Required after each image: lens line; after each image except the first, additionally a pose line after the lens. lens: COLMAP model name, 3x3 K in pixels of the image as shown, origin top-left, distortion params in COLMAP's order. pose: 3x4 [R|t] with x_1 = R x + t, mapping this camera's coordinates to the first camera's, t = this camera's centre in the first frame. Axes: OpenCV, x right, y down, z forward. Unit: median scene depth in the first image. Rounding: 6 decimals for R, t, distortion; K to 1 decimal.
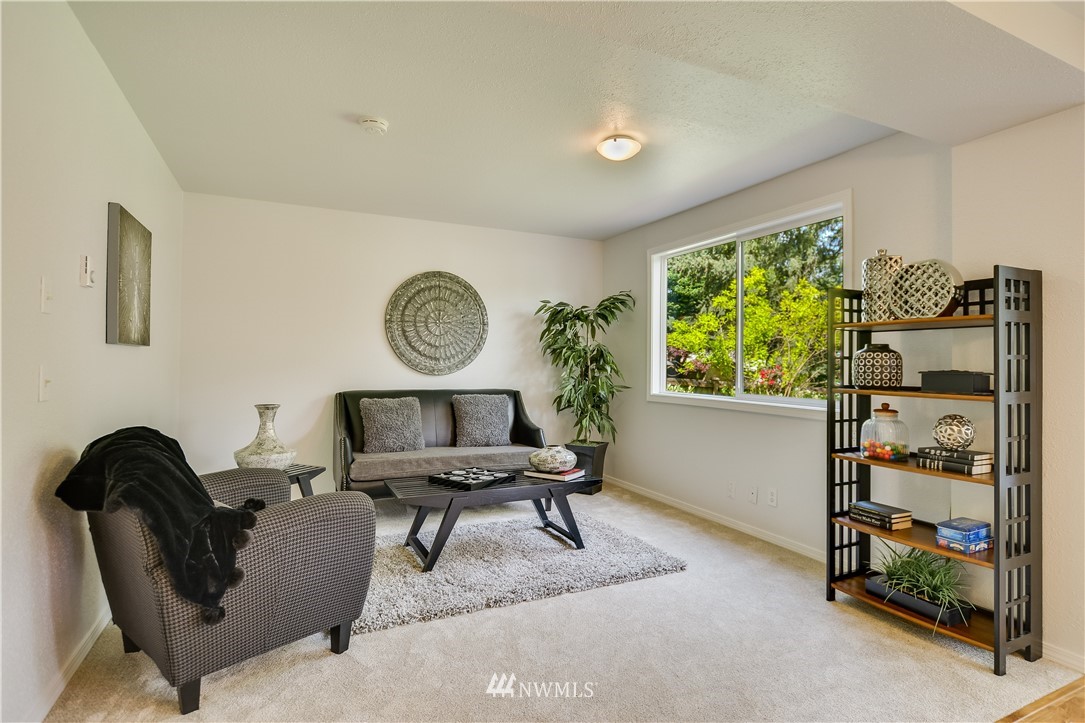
lens RADIAL K [[553.5, 0, 547.3], [0, 553.5, 361.7], [0, 0, 1]] dist [0.001665, 0.000089]
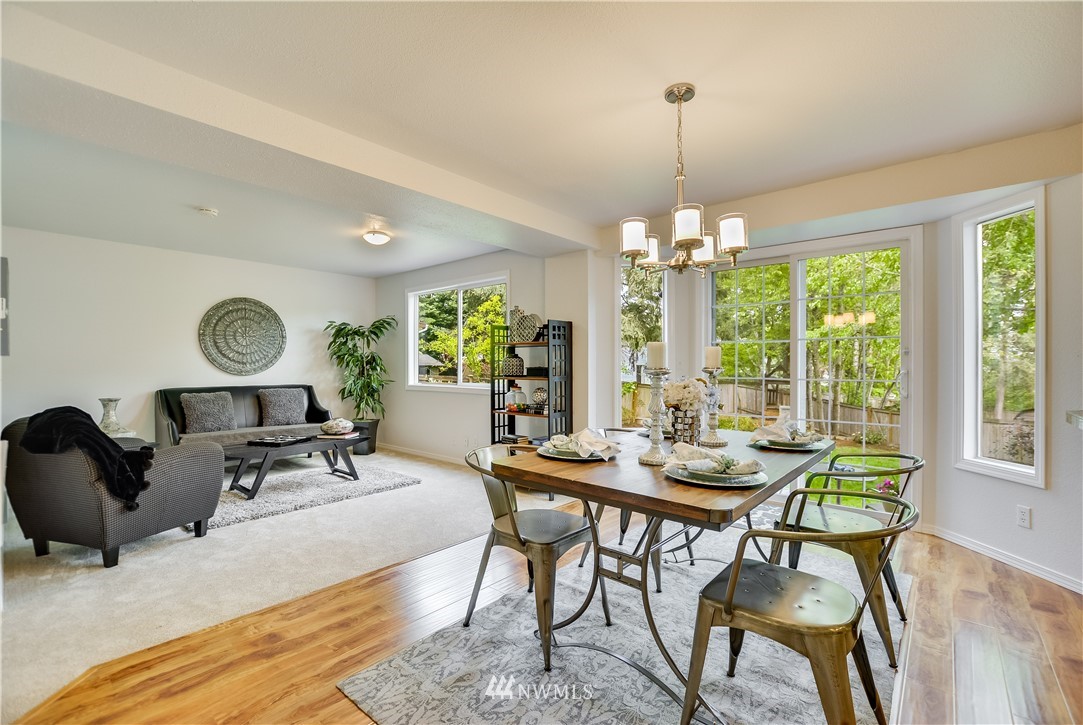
lens RADIAL K [[466.8, 0, 538.0], [0, 466.8, 366.5], [0, 0, 1]] dist [-0.012278, 0.000703]
pose [[0.918141, -0.012526, 0.396056, 0.012809], [0.009428, 0.999908, 0.009768, -0.001918], [-0.396142, -0.005234, 0.918174, -0.476536]]
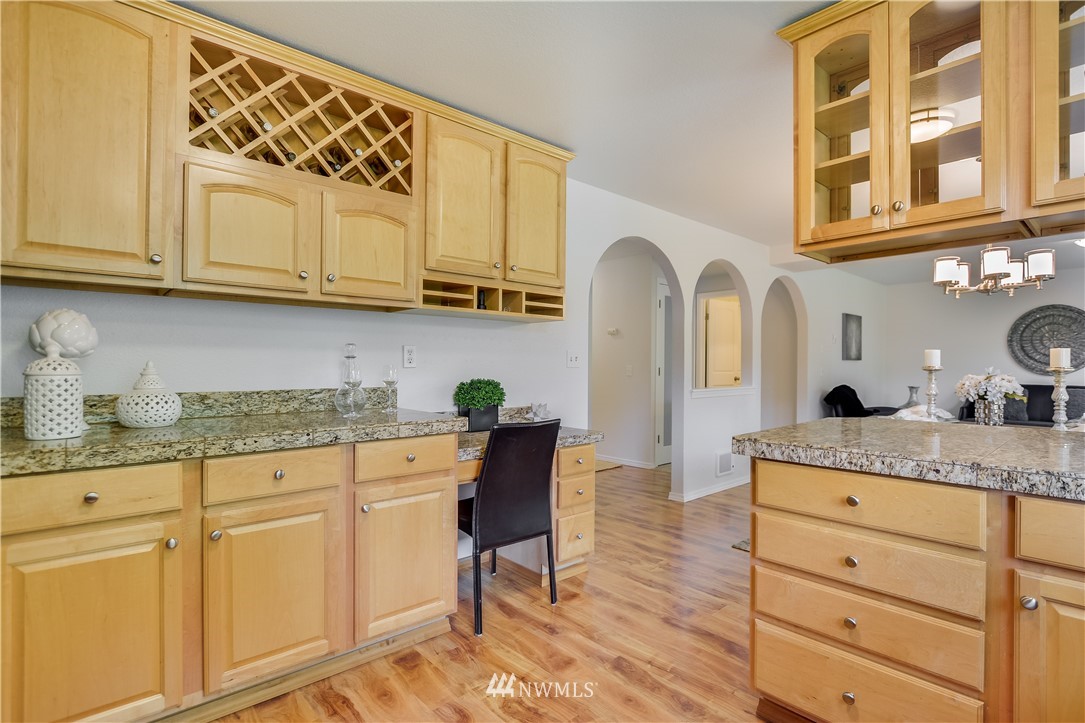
lens RADIAL K [[541.4, 0, 542.8], [0, 541.4, 364.9], [0, 0, 1]] dist [-0.001754, -0.000226]
pose [[0.287429, -0.009931, -0.957750, 1.201912], [-0.000050, 0.999946, -0.010384, 0.017925], [0.957802, 0.003033, 0.287413, -1.086796]]
